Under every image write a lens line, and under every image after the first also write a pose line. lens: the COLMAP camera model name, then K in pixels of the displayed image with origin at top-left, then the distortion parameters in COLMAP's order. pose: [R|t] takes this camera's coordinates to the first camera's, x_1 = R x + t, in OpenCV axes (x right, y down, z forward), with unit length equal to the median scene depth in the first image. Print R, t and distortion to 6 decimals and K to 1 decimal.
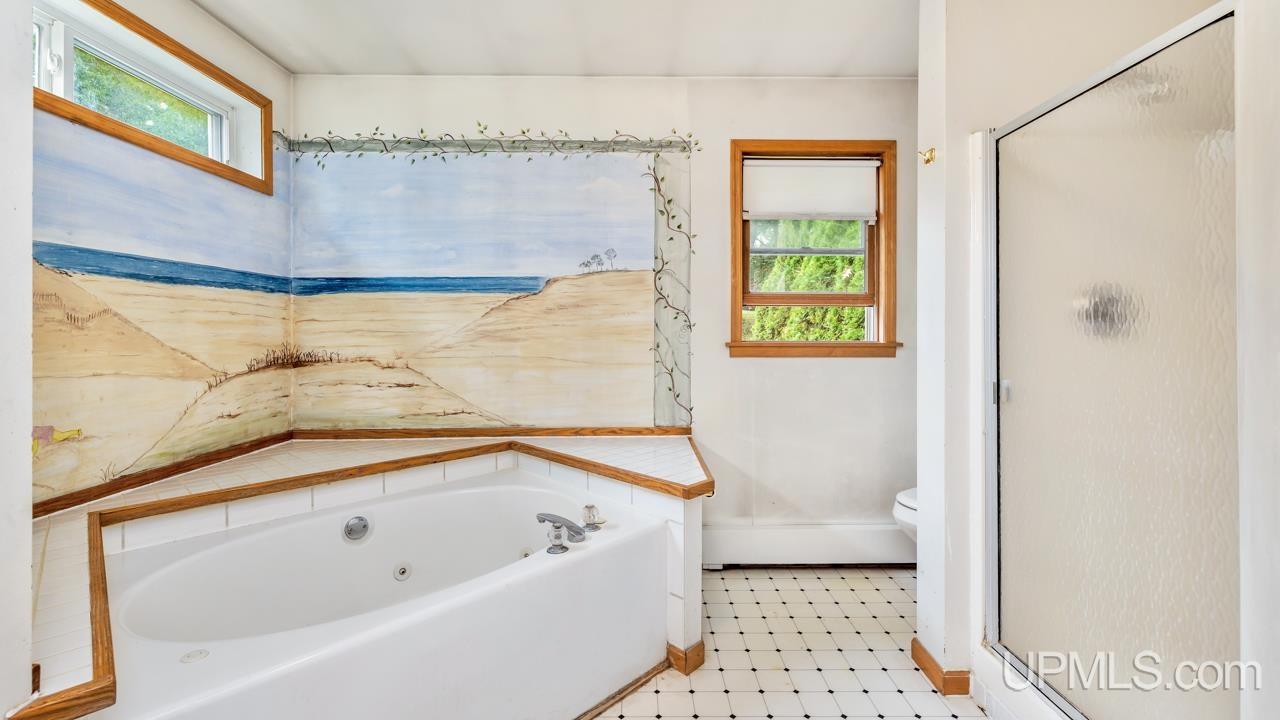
lens RADIAL K [[540.3, 0, 644.6], [0, 540.3, 336.2], [0, 0, 1]] dist [0.000729, 0.000075]
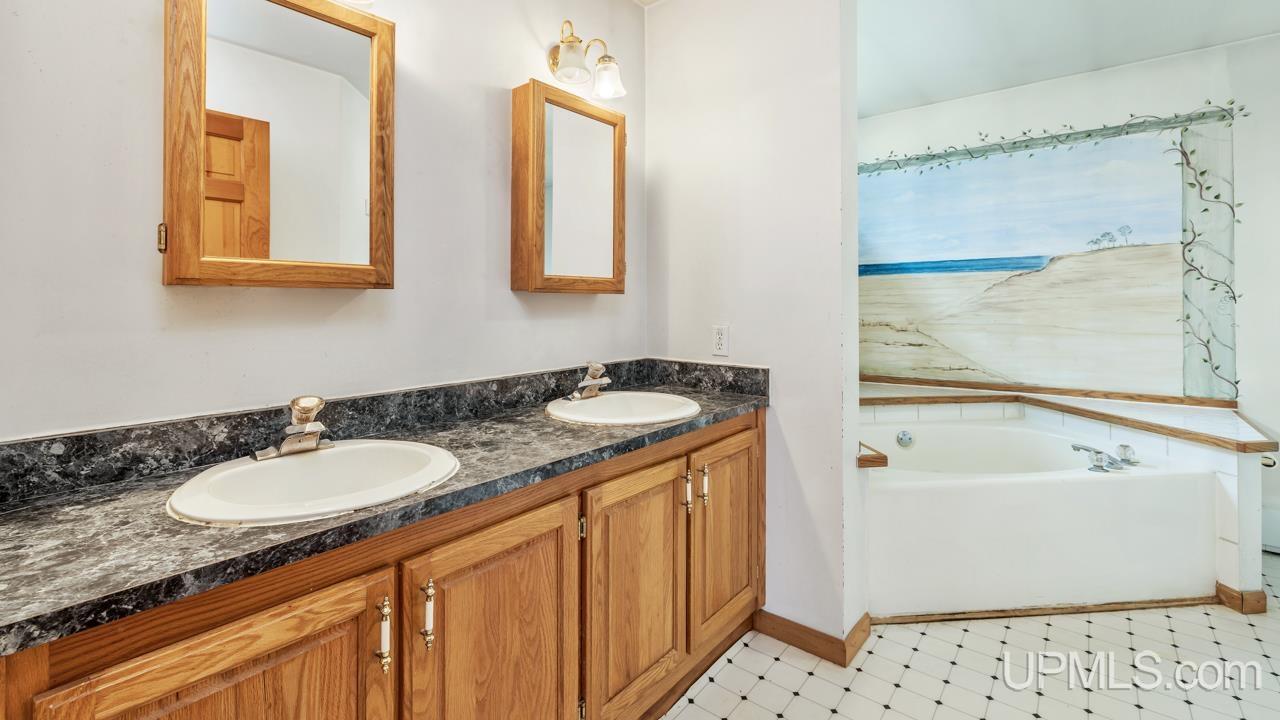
lens RADIAL K [[554.8, 0, 639.3], [0, 554.8, 300.9], [0, 0, 1]] dist [0.000967, 0.000078]
pose [[0.761301, -0.005567, -0.648375, -0.082722], [-0.005561, 0.999870, -0.015115, 0.008894], [0.648375, 0.015113, 0.761171, -0.456801]]
